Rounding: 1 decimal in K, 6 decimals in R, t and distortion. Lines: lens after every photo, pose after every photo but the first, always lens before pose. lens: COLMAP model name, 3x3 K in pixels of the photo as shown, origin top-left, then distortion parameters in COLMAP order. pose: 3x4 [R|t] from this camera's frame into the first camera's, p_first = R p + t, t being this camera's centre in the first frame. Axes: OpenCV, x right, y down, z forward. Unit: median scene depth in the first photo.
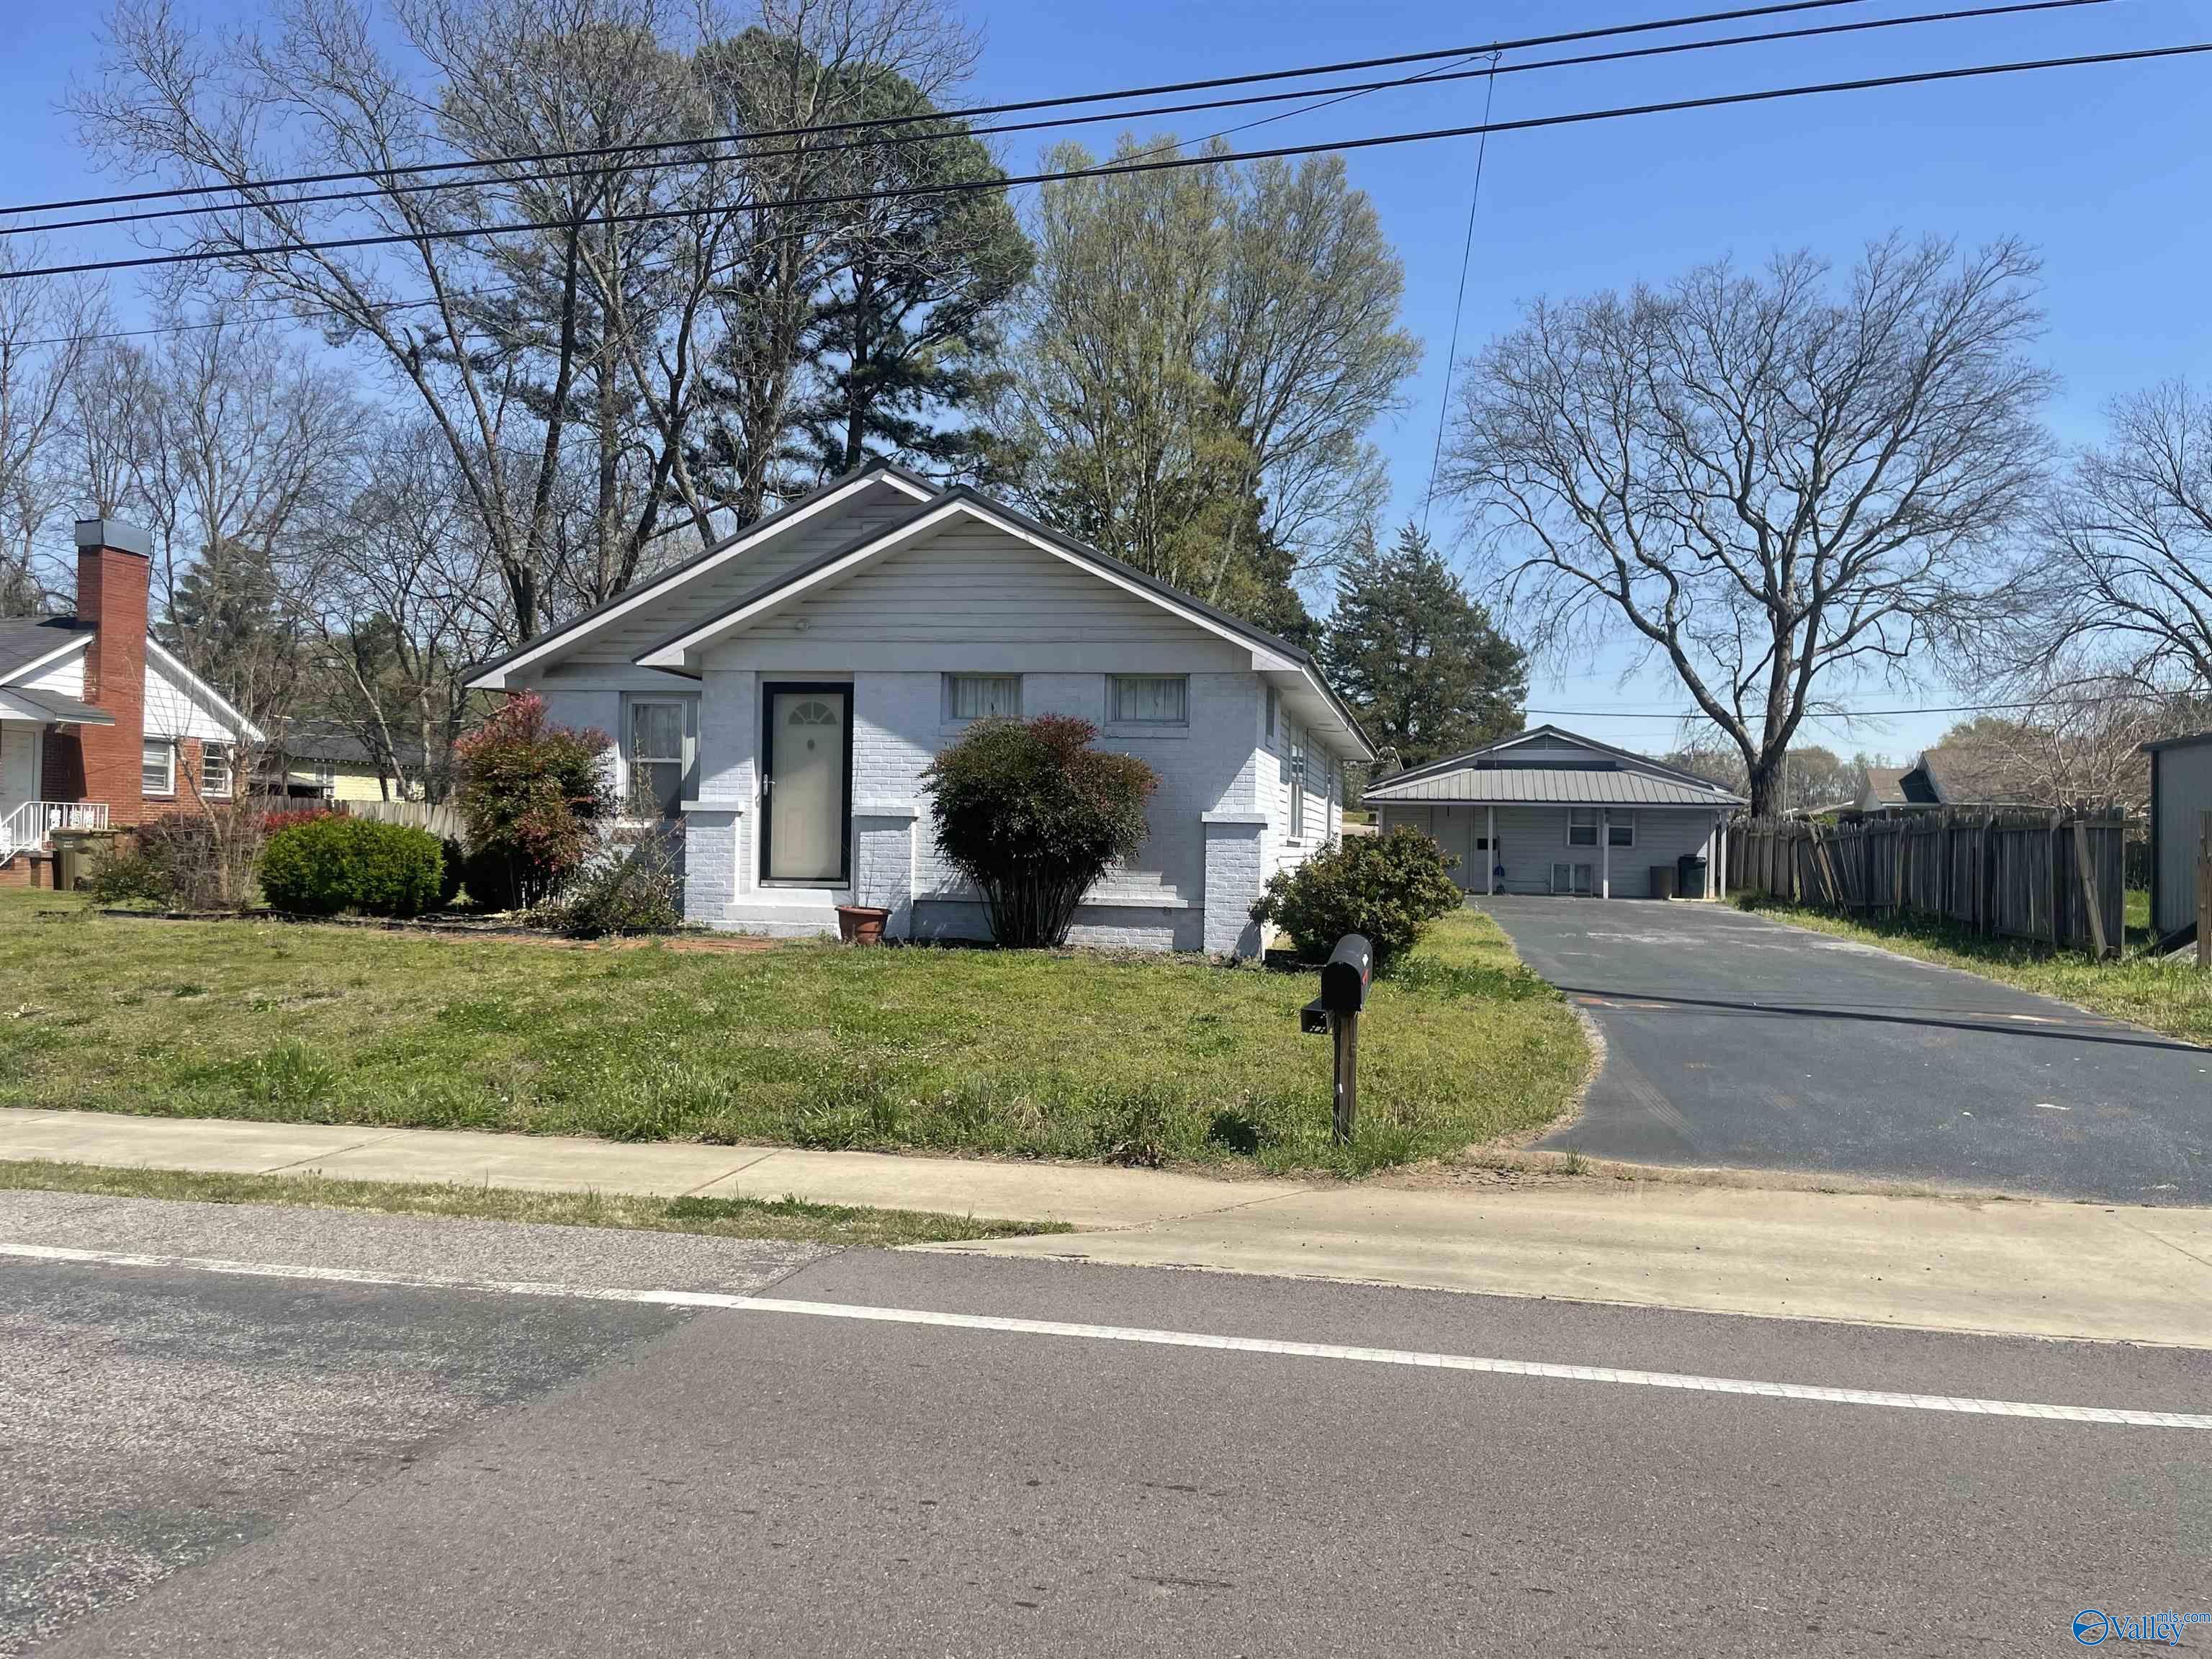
lens RADIAL K [[1686.7, 0, 1124.1], [0, 1686.7, 849.9], [0, 0, 1]] dist [0.091931, -0.116993]
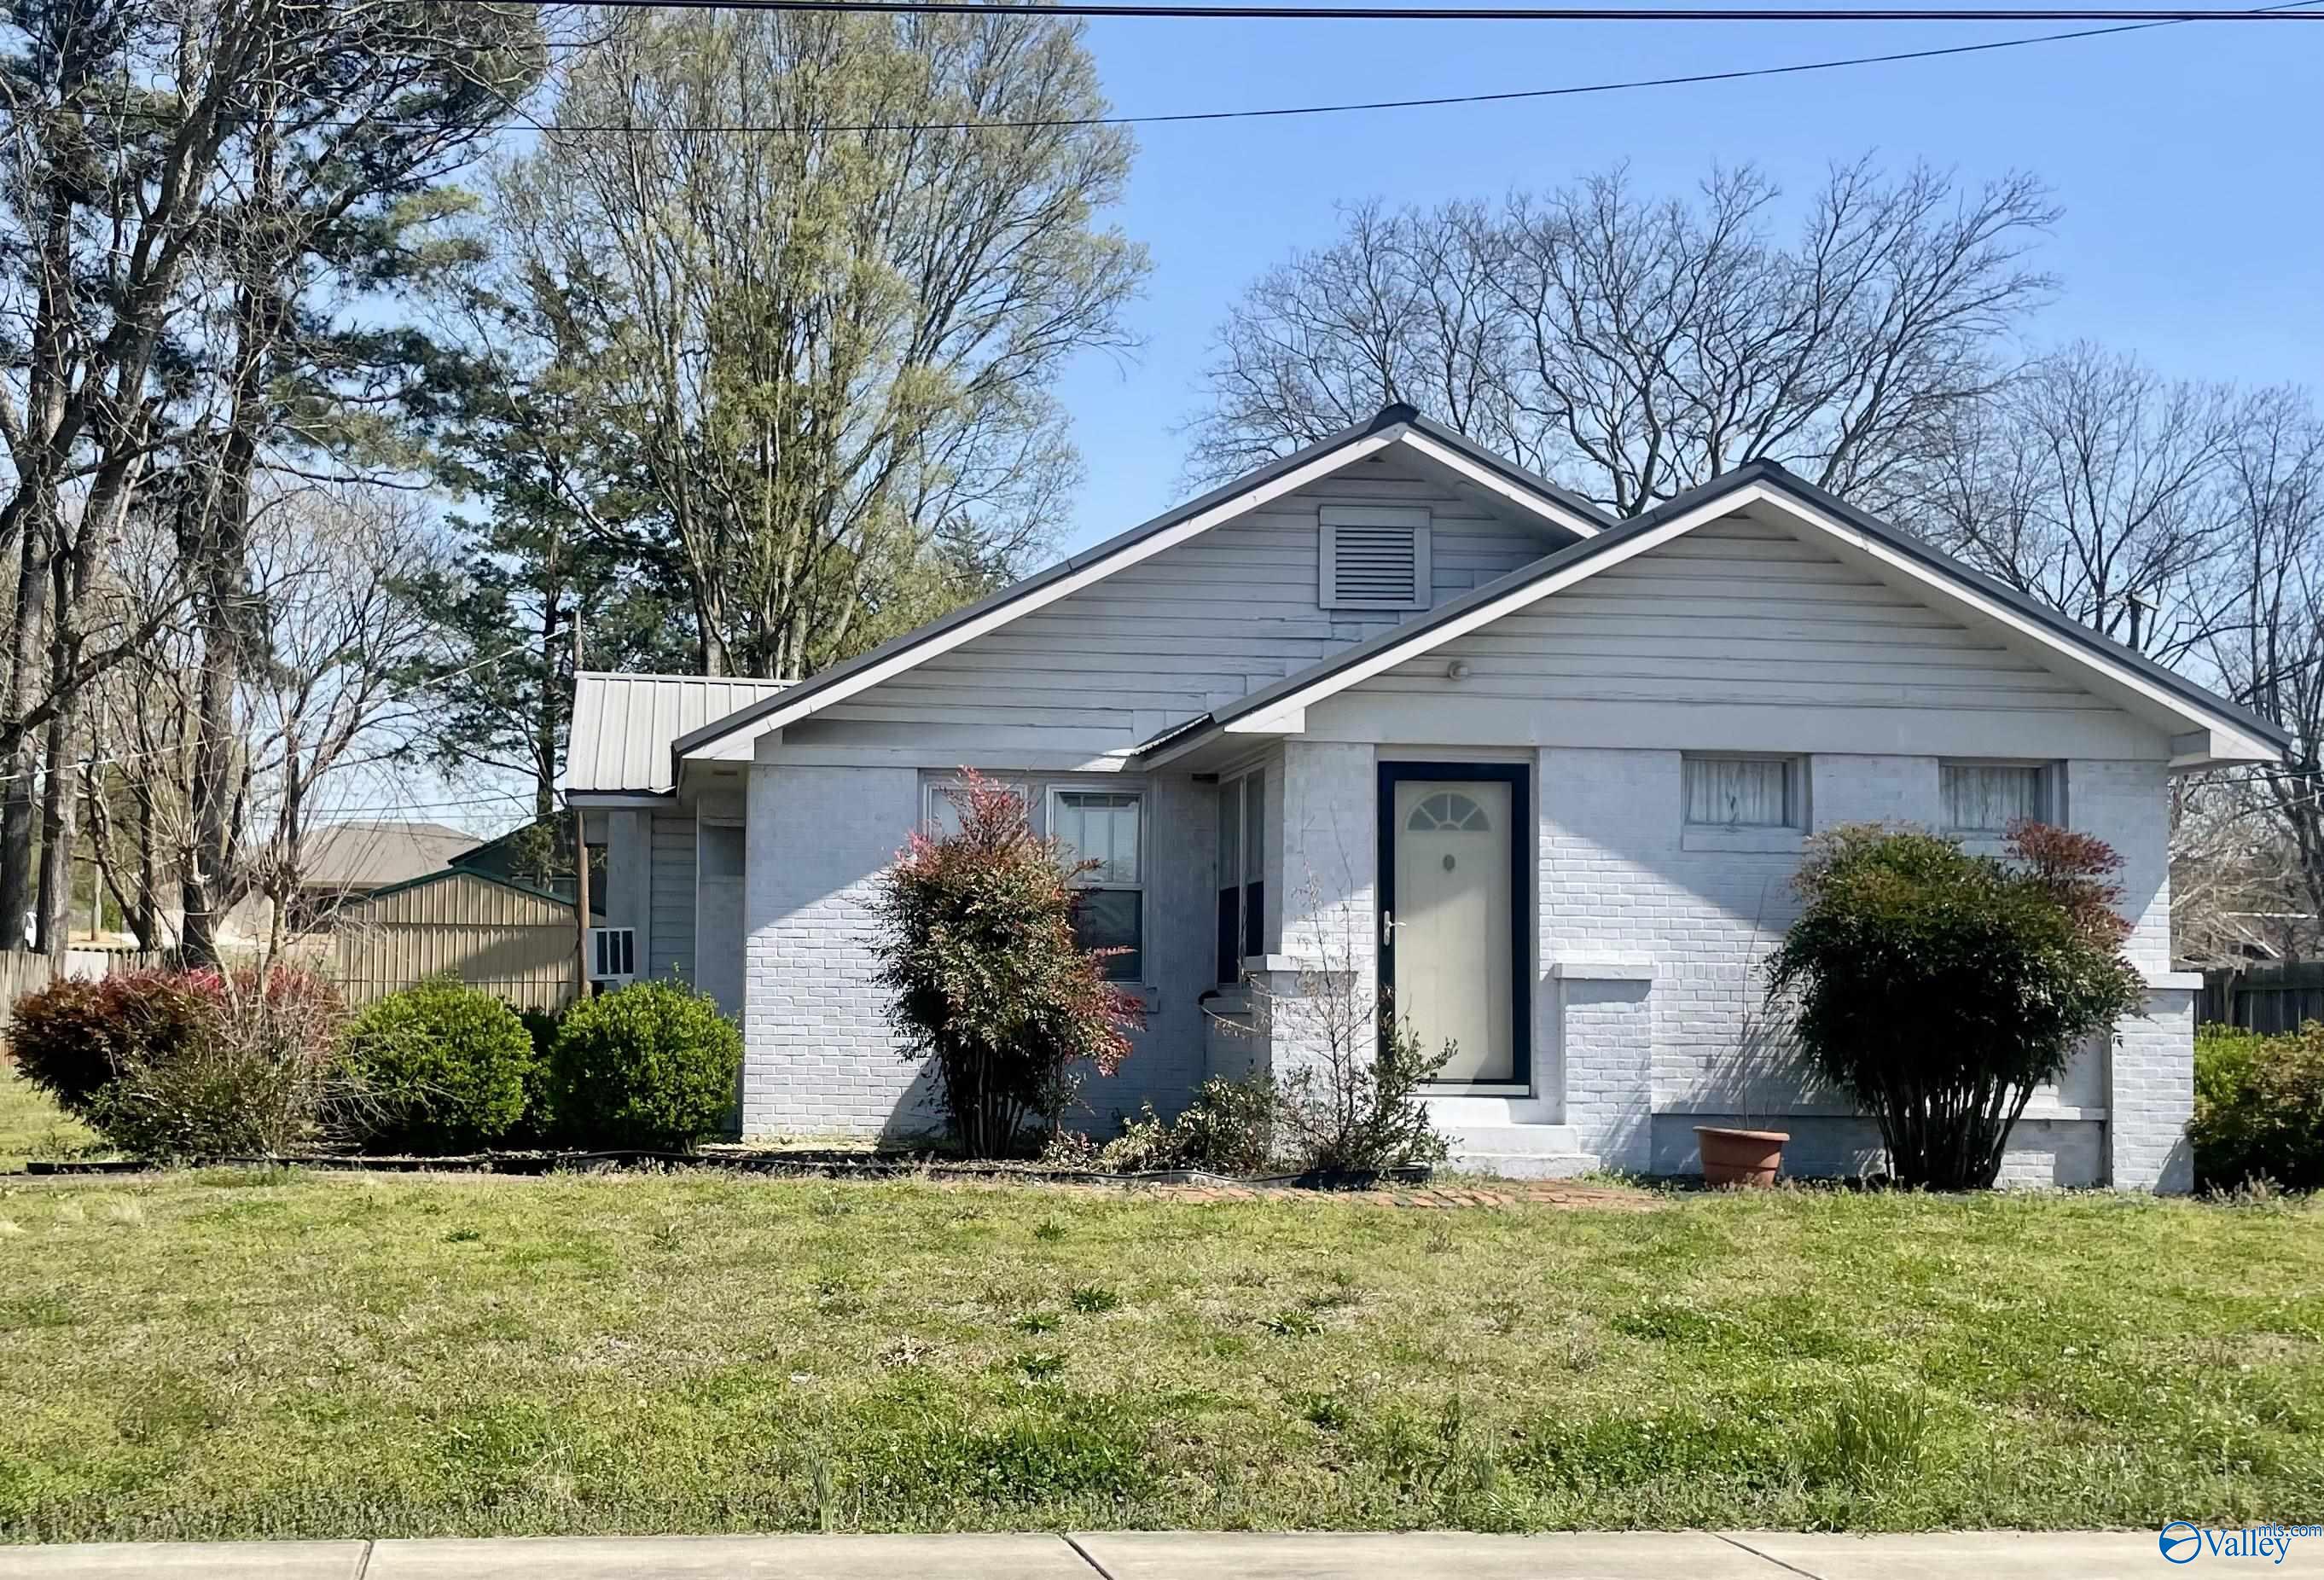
lens RADIAL K [[2543.4, 0, 983.1], [0, 2543.4, 874.1], [0, 0, 1]] dist [0.069151, 0.000000]
pose [[0.960405, 0.005203, 0.278559, -0.610537], [0.007039, 0.999053, -0.042928, -0.019466], [-0.278519, 0.043189, 0.959459, 0.154628]]
